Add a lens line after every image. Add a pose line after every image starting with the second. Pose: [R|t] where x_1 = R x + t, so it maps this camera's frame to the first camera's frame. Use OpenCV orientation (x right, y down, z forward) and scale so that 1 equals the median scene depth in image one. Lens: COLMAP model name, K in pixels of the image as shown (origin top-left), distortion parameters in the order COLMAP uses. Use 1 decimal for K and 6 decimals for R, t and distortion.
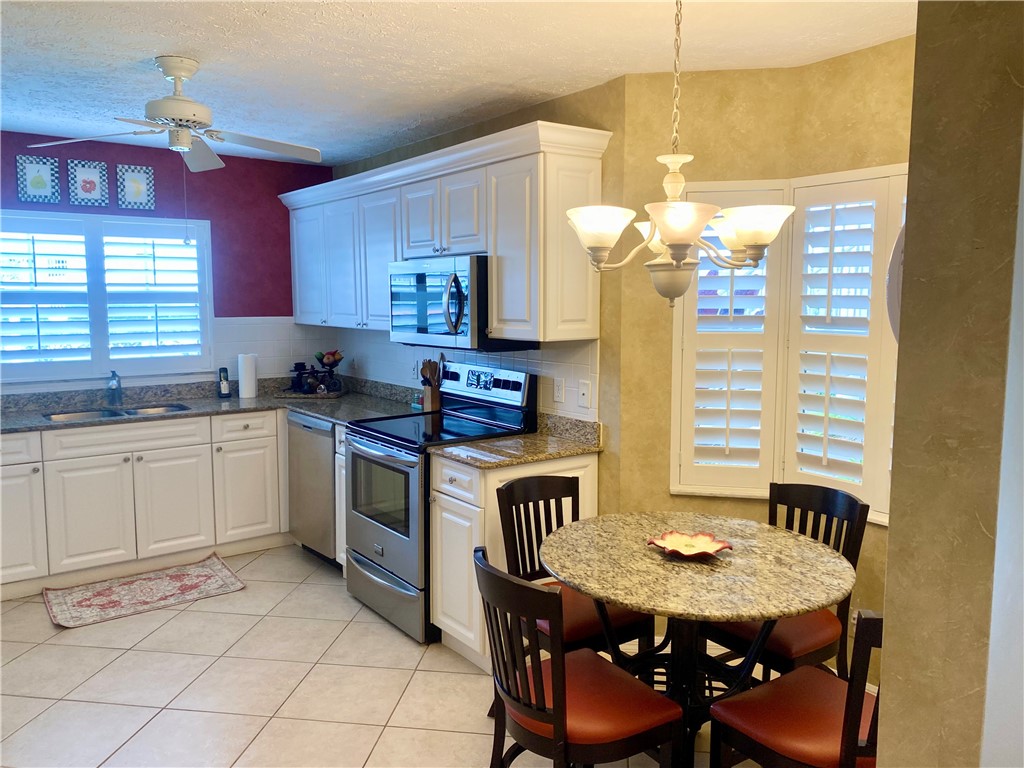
lens RADIAL K [[775.9, 0, 489.9], [0, 775.9, 379.5], [0, 0, 1]] dist [0.168643, -0.485217]
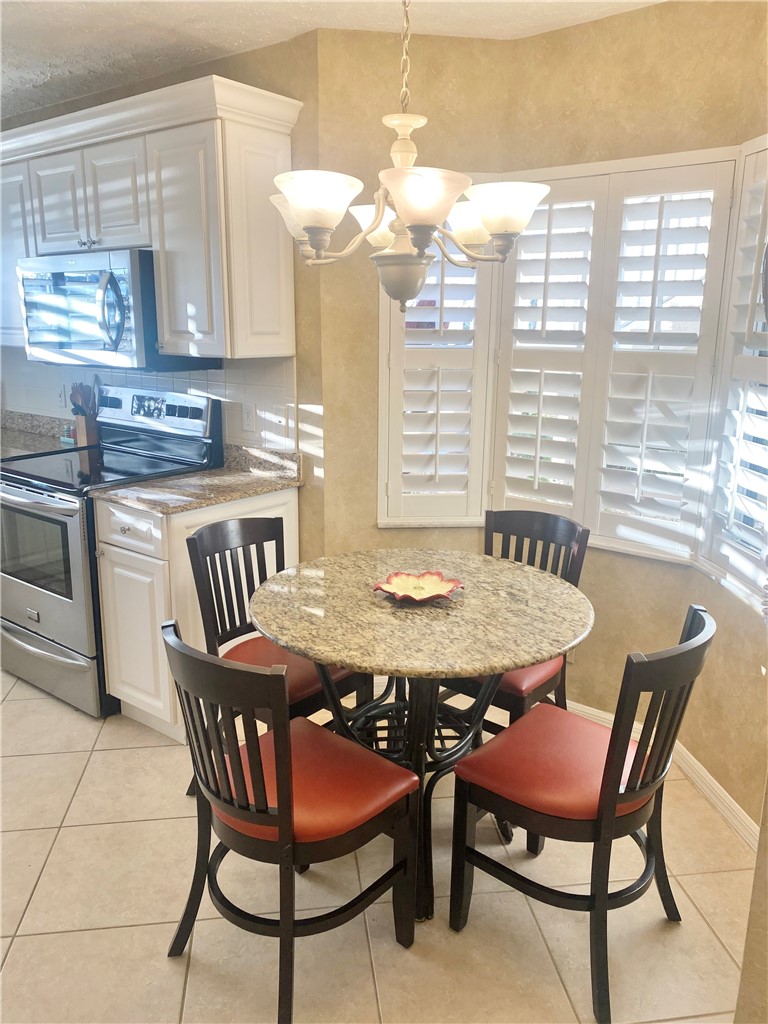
lens RADIAL K [[765.1, 0, 383.5], [0, 765.1, 504.4], [0, 0, 1]] dist [0.098265, -0.180323]
pose [[0.954149, -0.054634, 0.294304, -0.029042], [0.017445, 0.991680, 0.127536, 0.004151], [-0.298823, -0.116554, 0.947164, 0.159492]]
